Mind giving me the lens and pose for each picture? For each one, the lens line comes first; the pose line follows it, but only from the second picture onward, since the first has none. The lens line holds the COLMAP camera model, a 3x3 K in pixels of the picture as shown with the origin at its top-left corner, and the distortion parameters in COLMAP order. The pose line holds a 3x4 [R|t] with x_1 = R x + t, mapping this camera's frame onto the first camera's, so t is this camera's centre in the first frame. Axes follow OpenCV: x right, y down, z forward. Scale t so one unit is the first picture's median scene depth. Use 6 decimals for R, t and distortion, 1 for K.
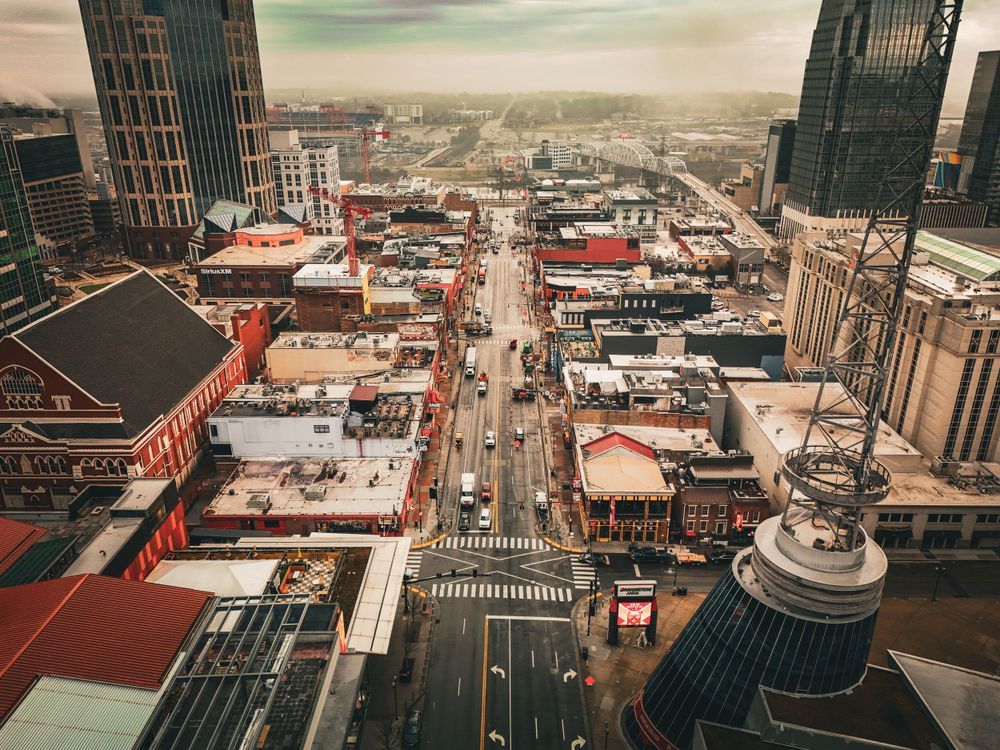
lens RADIAL K [[736.1, 0, 508.3], [0, 736.1, 373.5], [0, 0, 1]] dist [0.081585, -0.067998]
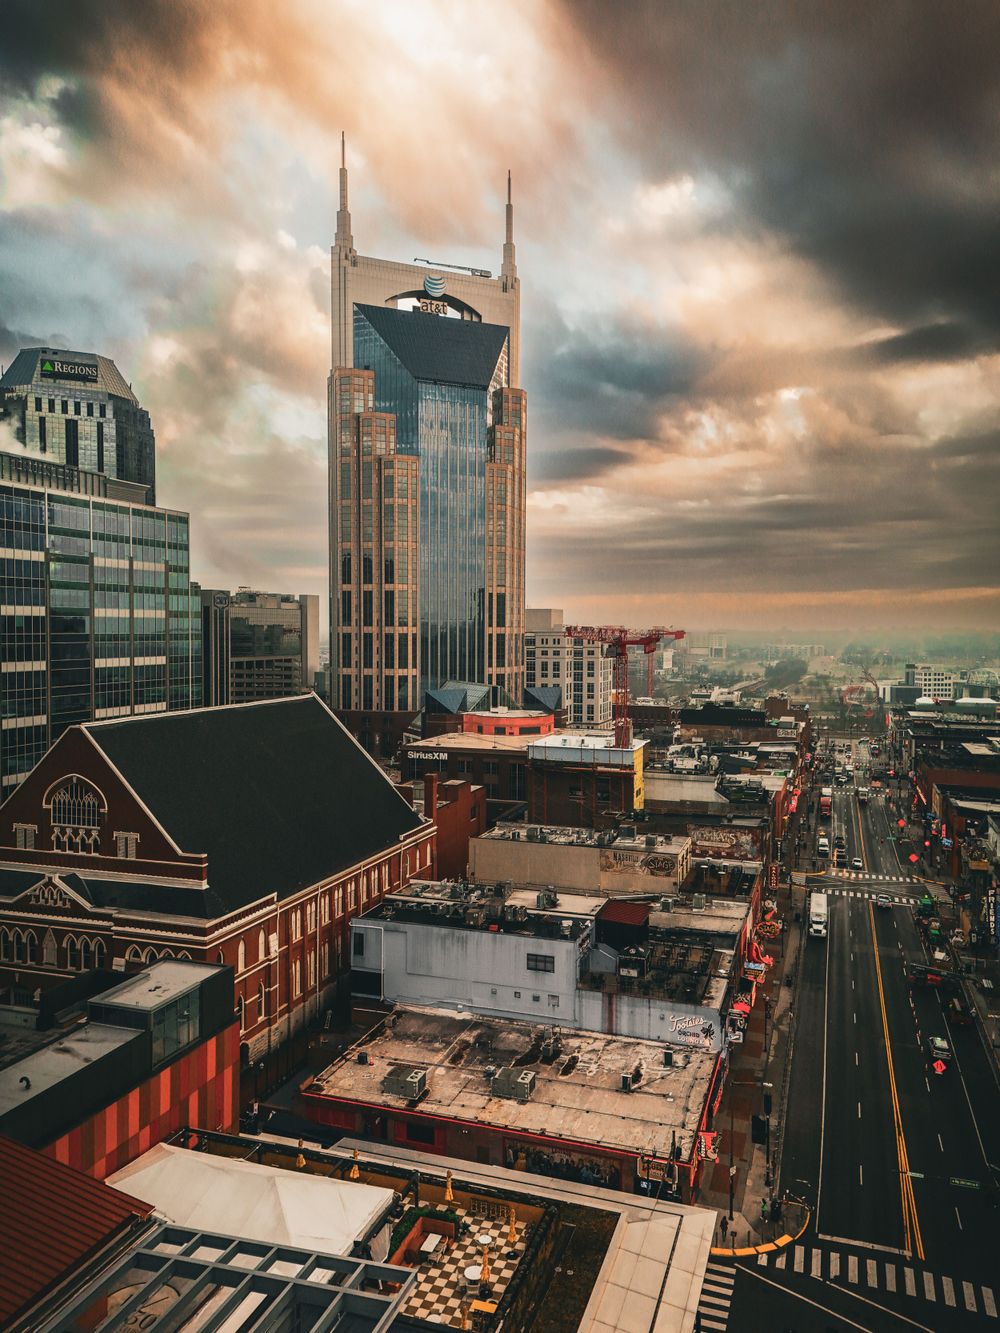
lens RADIAL K [[981.2, 0, 499.2], [0, 981.2, 663.4], [0, 0, 1]] dist [0.081585, -0.067998]
pose [[0.945293, 0.012512, -0.325982, -0.052766], [-0.119653, 0.942920, -0.310782, 0.094769], [0.303486, 0.332785, 0.892833, 0.289301]]
